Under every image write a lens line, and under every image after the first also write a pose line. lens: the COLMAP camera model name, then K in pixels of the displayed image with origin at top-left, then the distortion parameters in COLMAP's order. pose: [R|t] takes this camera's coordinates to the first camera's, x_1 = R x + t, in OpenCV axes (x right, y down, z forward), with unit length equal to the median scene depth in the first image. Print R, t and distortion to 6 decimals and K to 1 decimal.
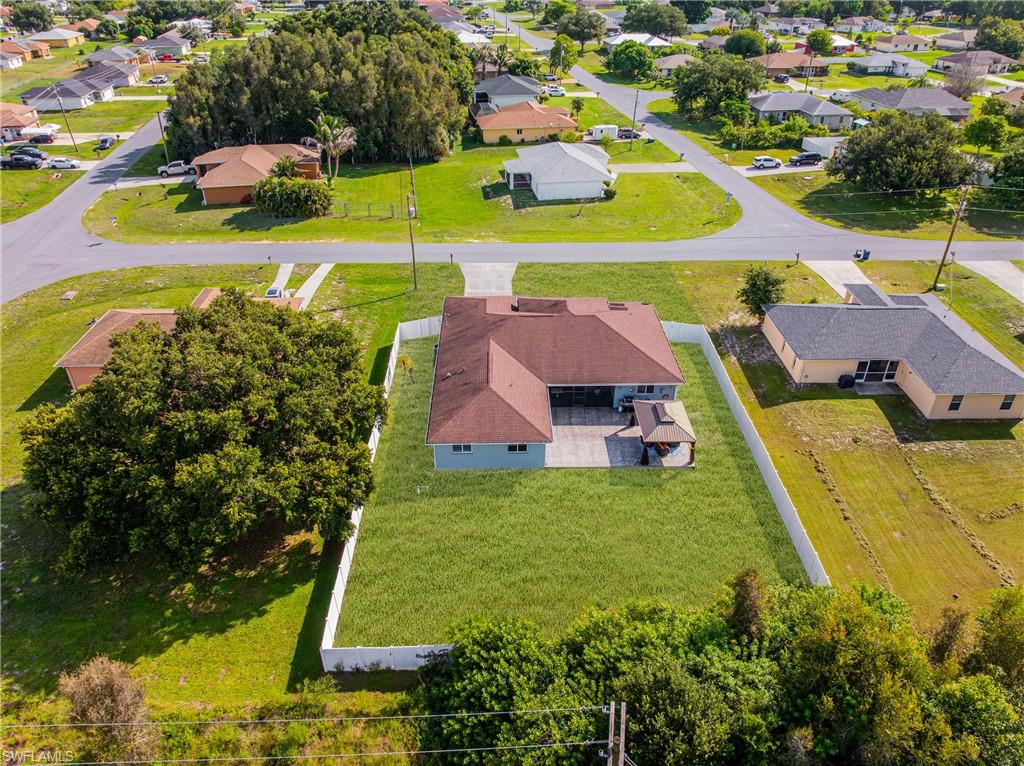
lens RADIAL K [[721.9, 0, 512.0], [0, 721.9, 383.0], [0, 0, 1]] dist [-0.045046, 0.010499]
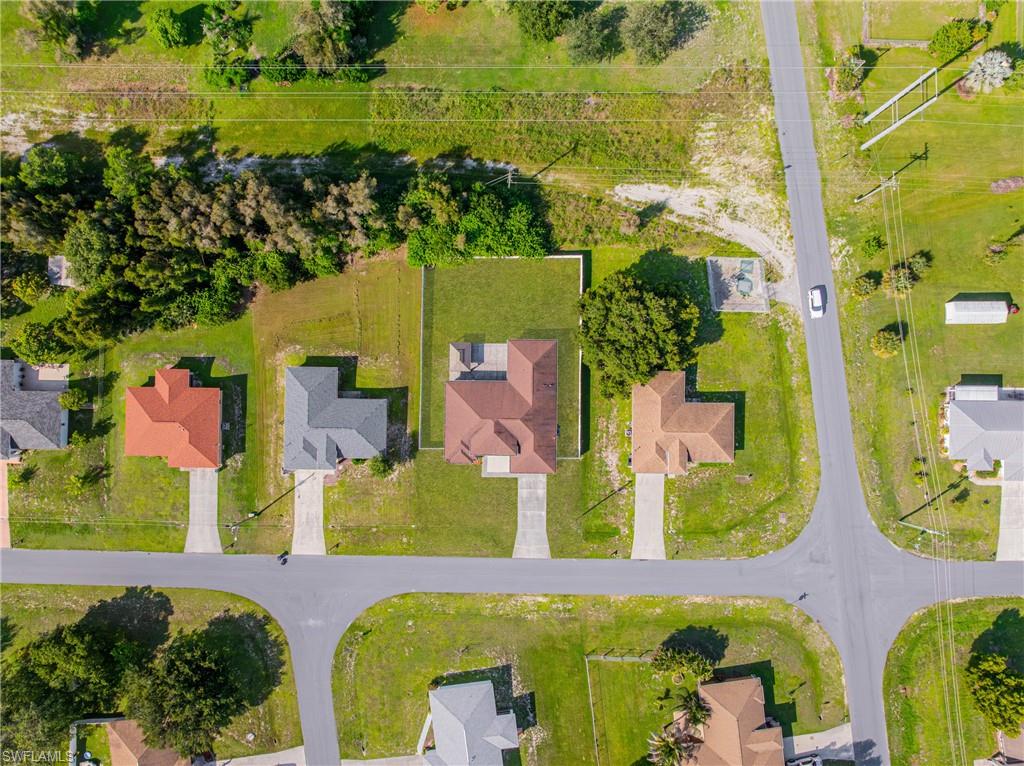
lens RADIAL K [[721.9, 0, 512.0], [0, 721.9, 383.0], [0, 0, 1]] dist [-0.045046, 0.010499]
pose [[-0.999410, -0.032717, -0.010416, 0.031825], [0.007955, -0.515769, 0.856691, -1.099274], [-0.033400, 0.856103, 0.515725, -0.093350]]
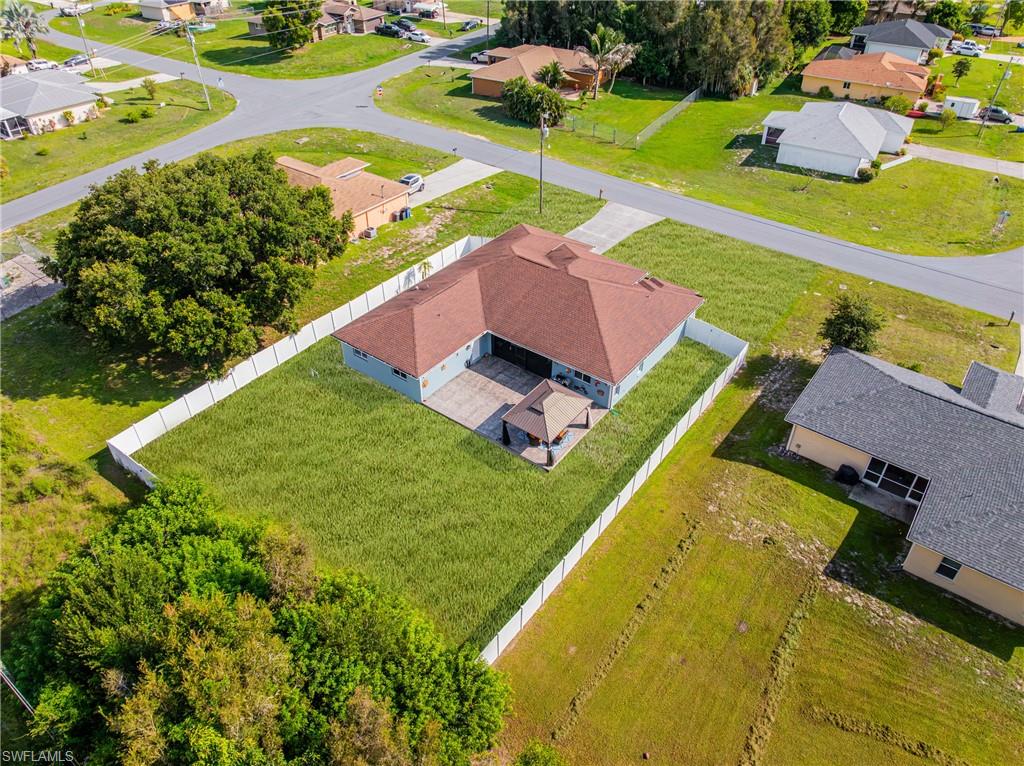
lens RADIAL K [[721.9, 0, 512.0], [0, 721.9, 383.0], [0, 0, 1]] dist [-0.045046, 0.010499]
pose [[0.785423, 0.380561, -0.488144, 0.317569], [-0.332469, 0.924612, 0.185893, -0.067972], [0.522088, 0.016289, 0.852736, 0.120228]]
